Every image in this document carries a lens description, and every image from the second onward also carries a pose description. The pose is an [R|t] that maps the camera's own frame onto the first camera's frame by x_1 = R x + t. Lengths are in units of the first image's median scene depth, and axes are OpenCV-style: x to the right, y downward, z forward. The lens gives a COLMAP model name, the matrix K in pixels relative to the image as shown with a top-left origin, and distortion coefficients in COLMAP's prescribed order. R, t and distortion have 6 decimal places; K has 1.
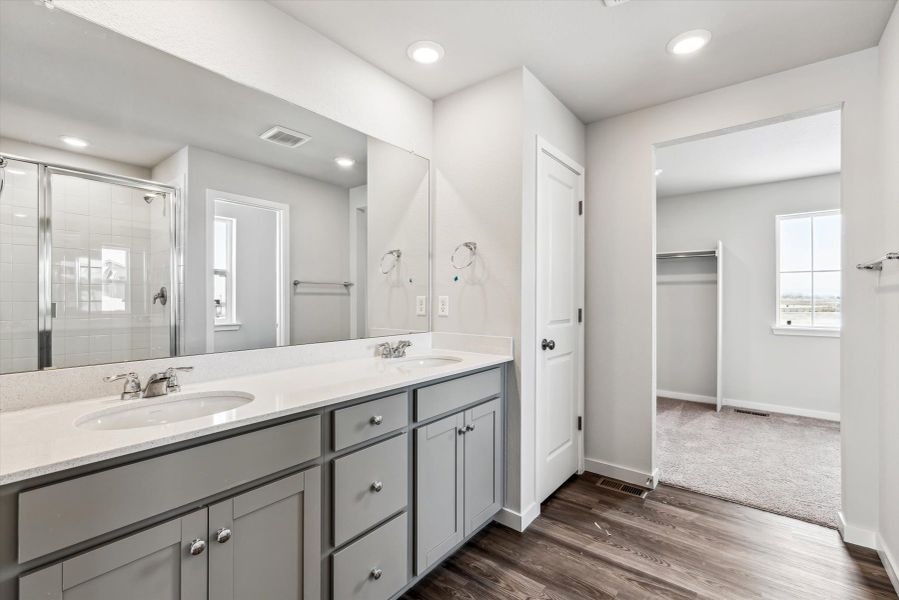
lens RADIAL K [[378.5, 0, 452.9], [0, 378.5, 299.7], [0, 0, 1]] dist [0.001301, 0.000076]
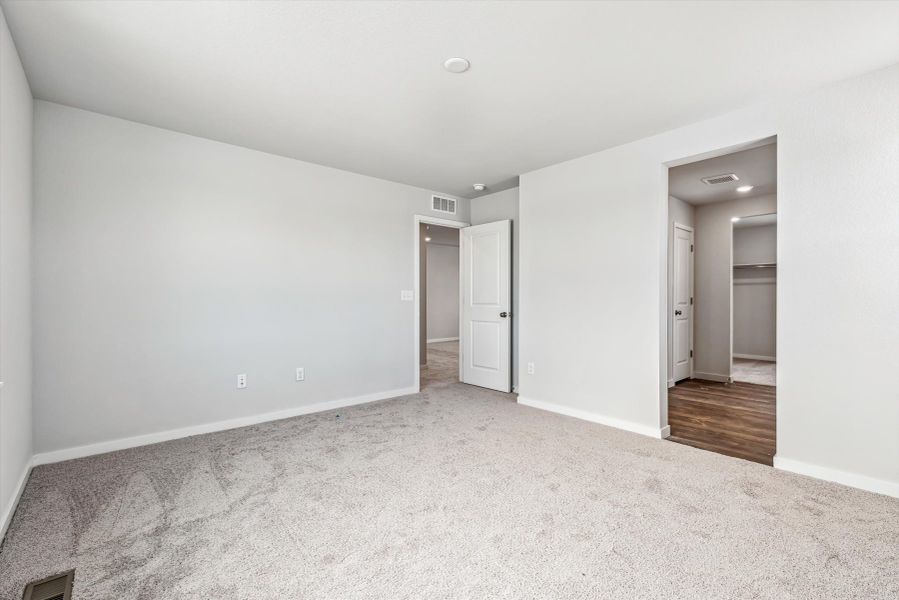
lens RADIAL K [[378.5, 0, 450.1], [0, 378.5, 301.2], [0, 0, 1]] dist [0.001301, 0.000076]
pose [[0.988879, 0.000288, -0.148725, -0.770817], [-0.000167, 1.000000, 0.000827, 0.048460], [0.148725, -0.000793, 0.988878, -1.444714]]
